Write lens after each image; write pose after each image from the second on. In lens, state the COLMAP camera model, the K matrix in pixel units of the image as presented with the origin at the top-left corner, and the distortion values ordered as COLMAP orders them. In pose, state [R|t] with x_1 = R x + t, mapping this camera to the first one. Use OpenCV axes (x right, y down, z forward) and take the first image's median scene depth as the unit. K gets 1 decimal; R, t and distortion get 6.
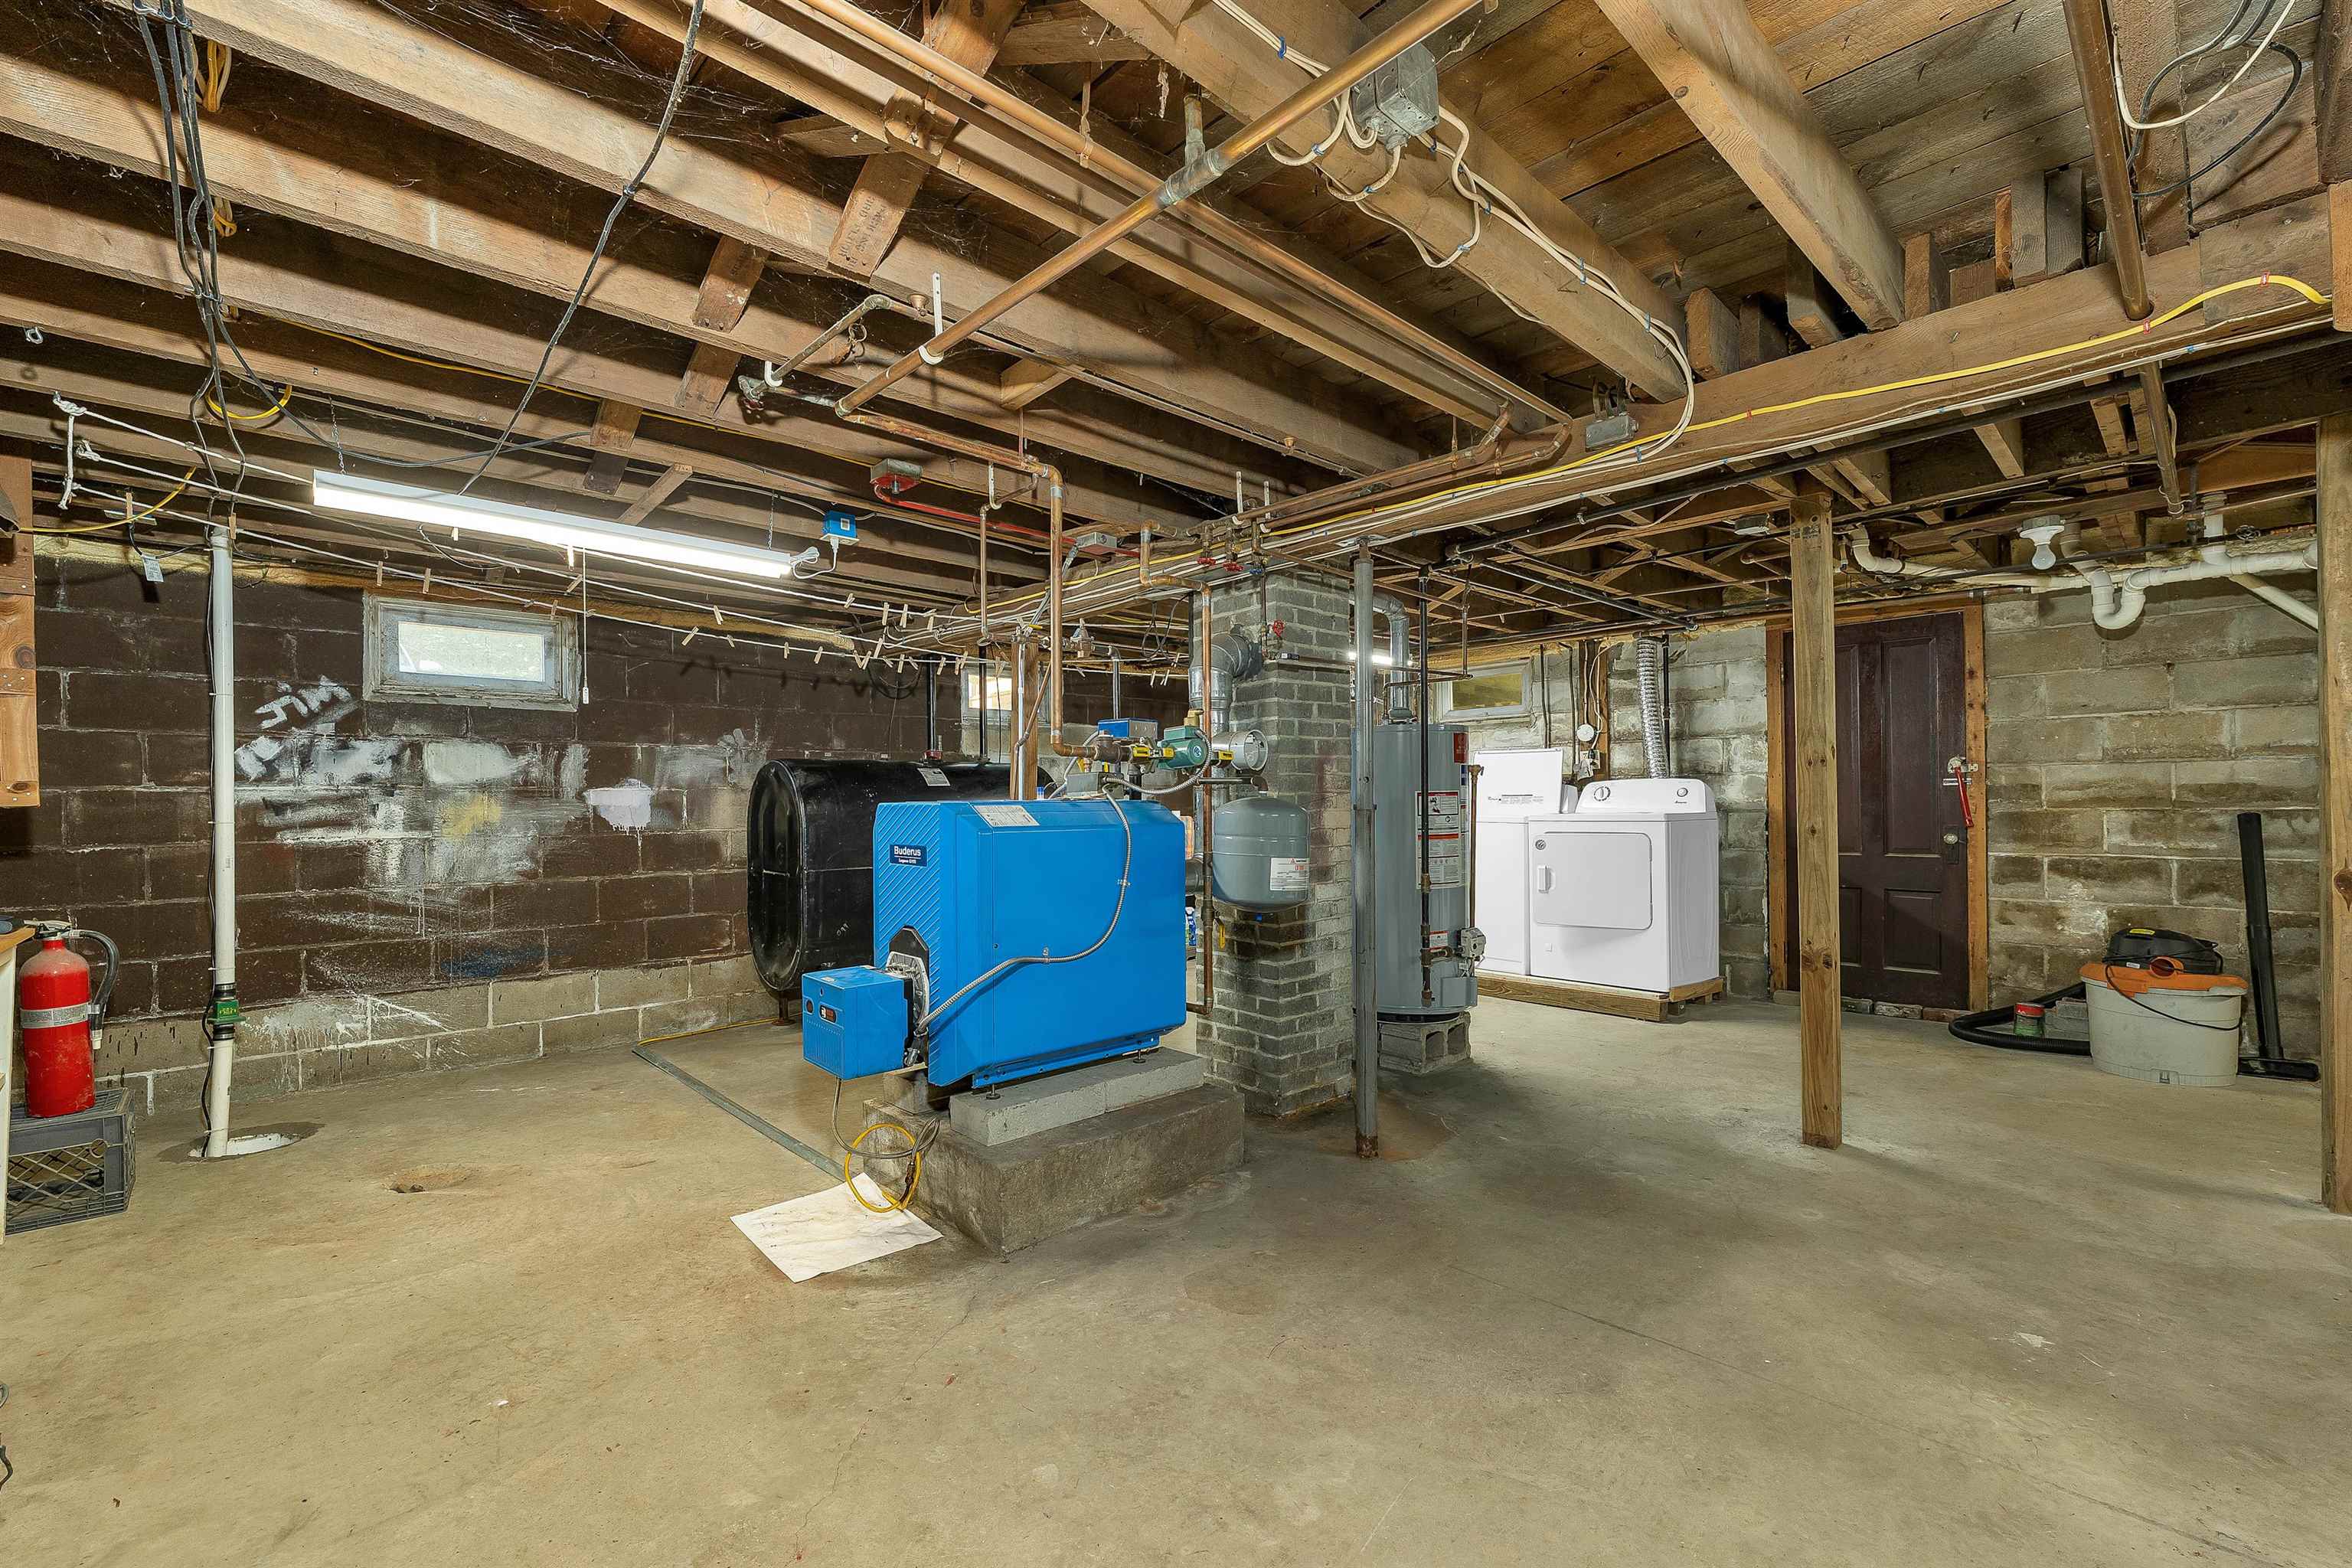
lens RADIAL K [[981.8, 0, 1143.2], [0, 981.8, 795.9], [0, 0, 1]] dist [-0.000104, 0.000214]
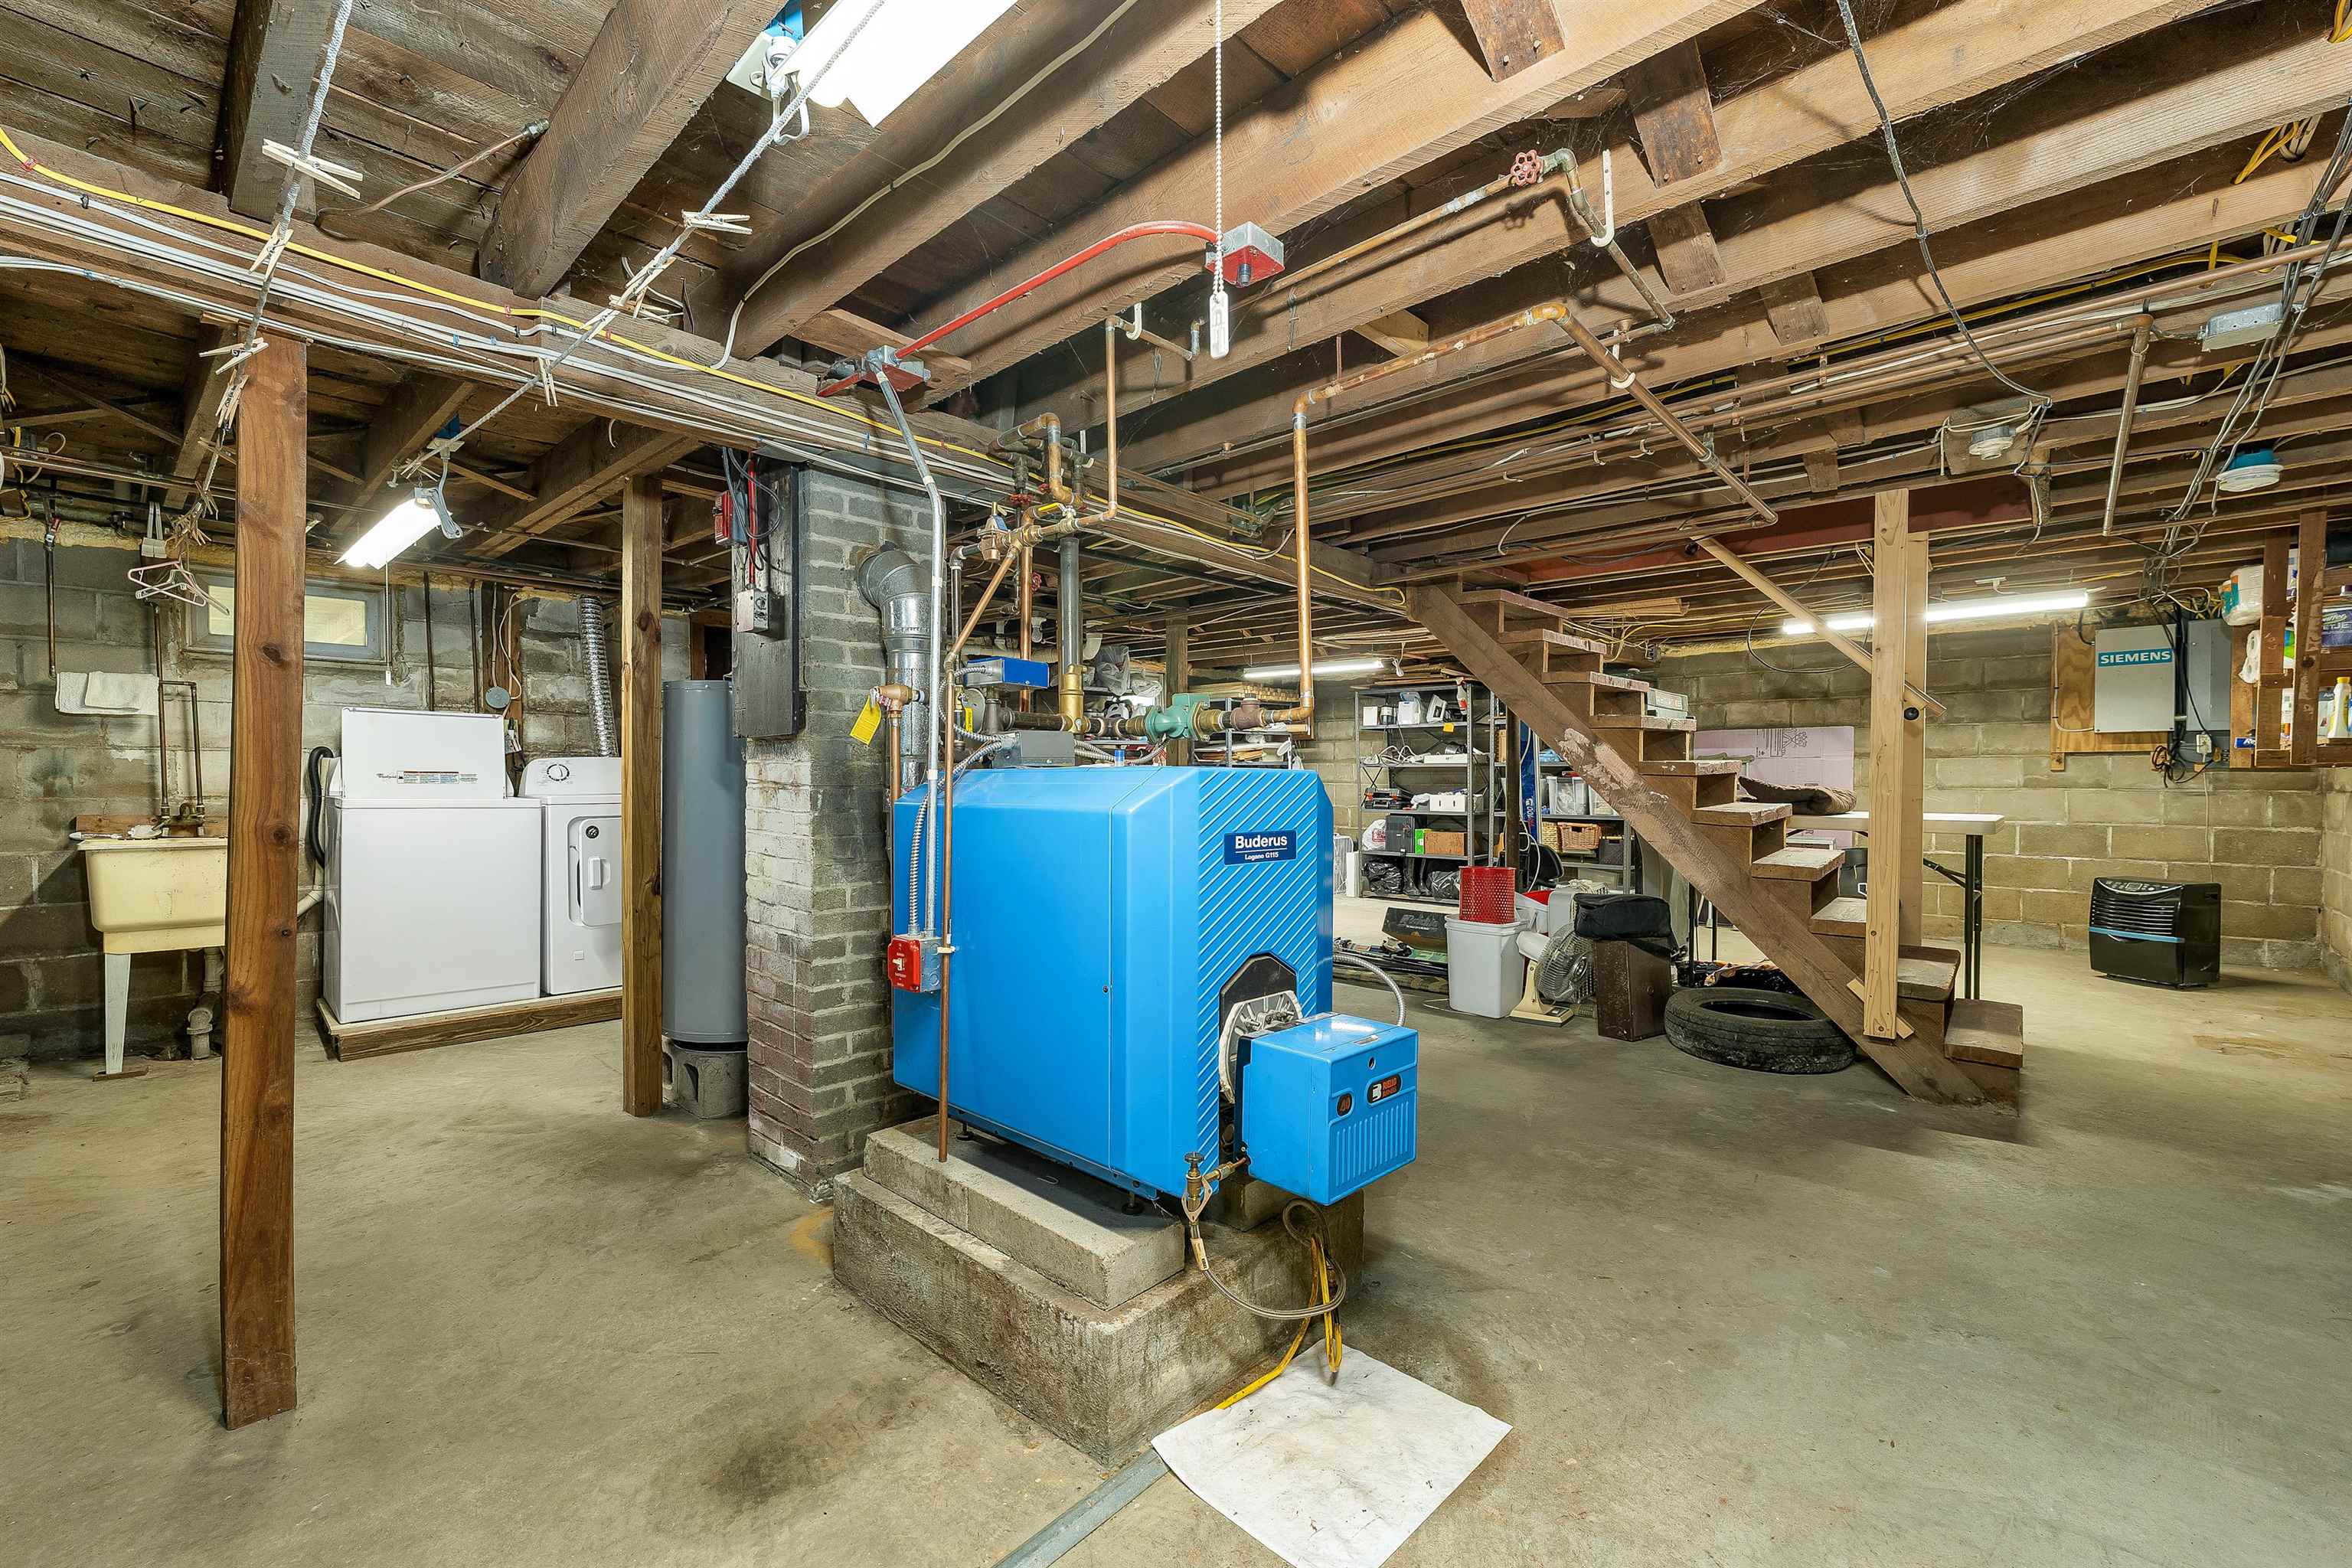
lens RADIAL K [[974.5, 0, 1173.5], [0, 974.5, 807.0], [0, 0, 1]] dist [-0.001157, -0.000637]
pose [[-0.091466, -0.015842, 0.995682, -0.719132], [-0.005768, 0.999865, 0.015378, 0.019185], [-0.995791, -0.004337, -0.091545, 0.909842]]
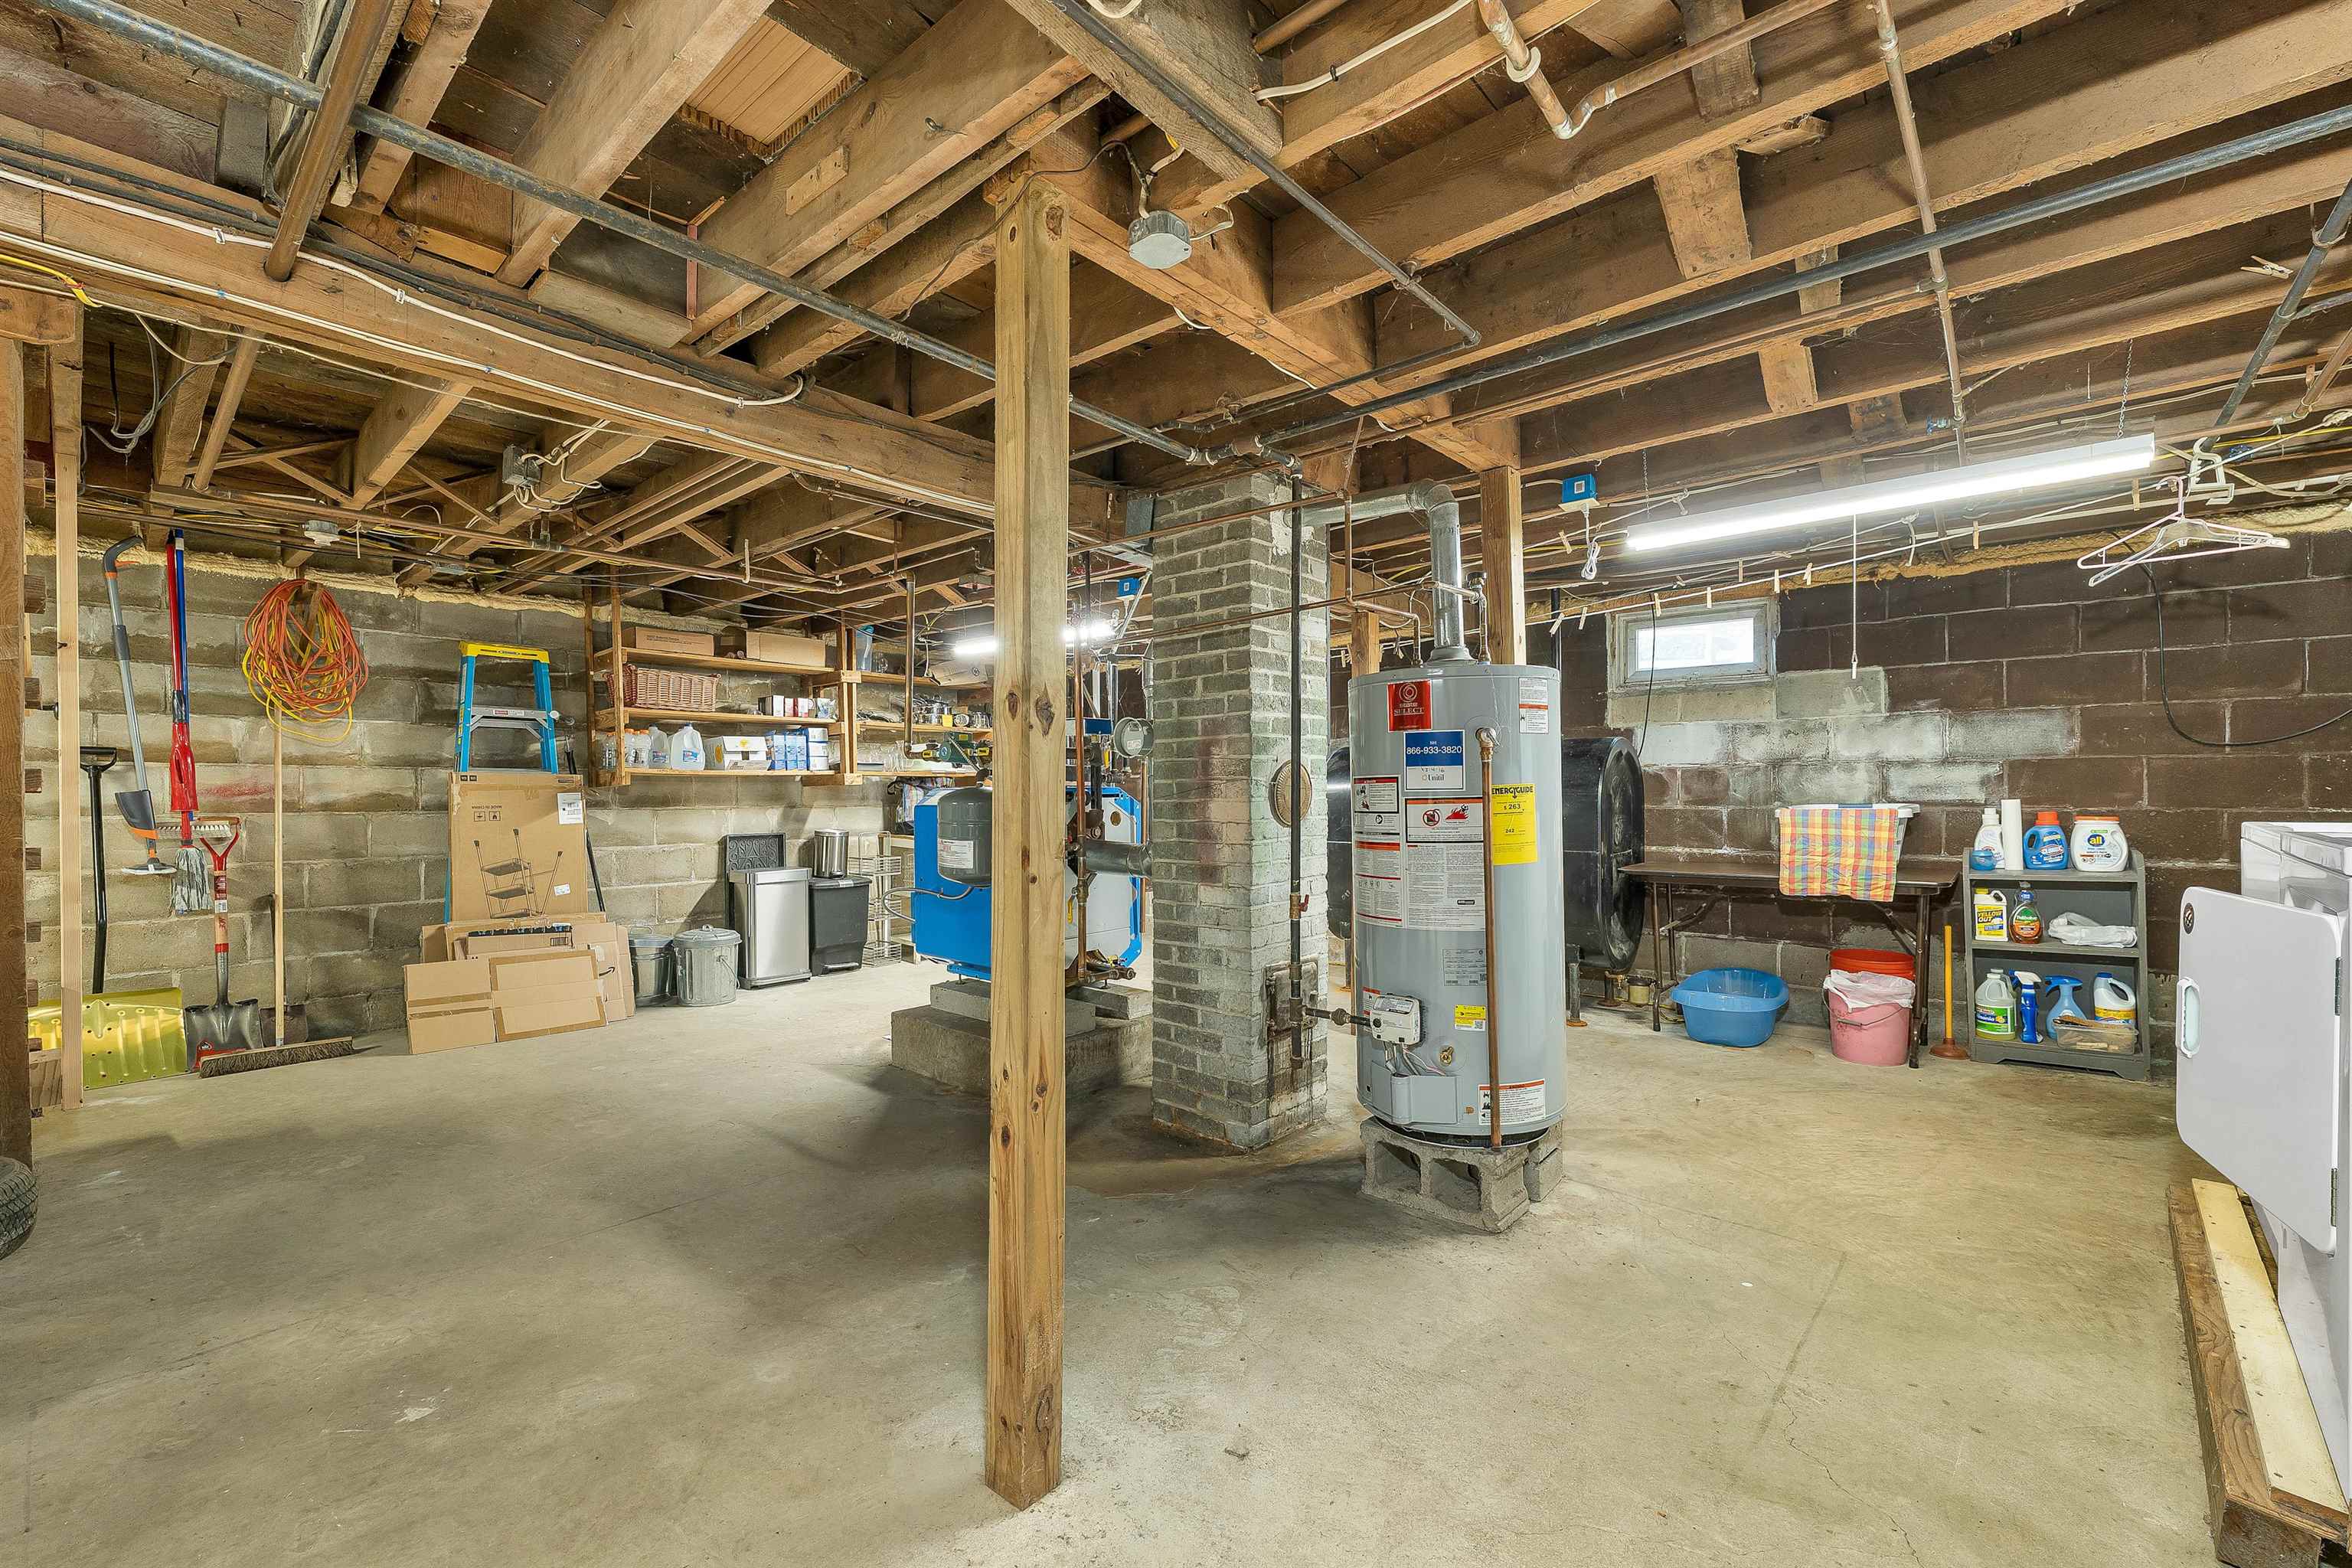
lens RADIAL K [[955.2, 0, 1176.0], [0, 955.2, 784.0], [0, 0, 1]] dist [-0.001607, -0.000416]
pose [[0.116610, 0.005739, -0.993161, 1.085837], [0.008671, 0.999939, 0.006796, -0.006077], [0.993140, -0.009404, 0.116553, 0.937923]]
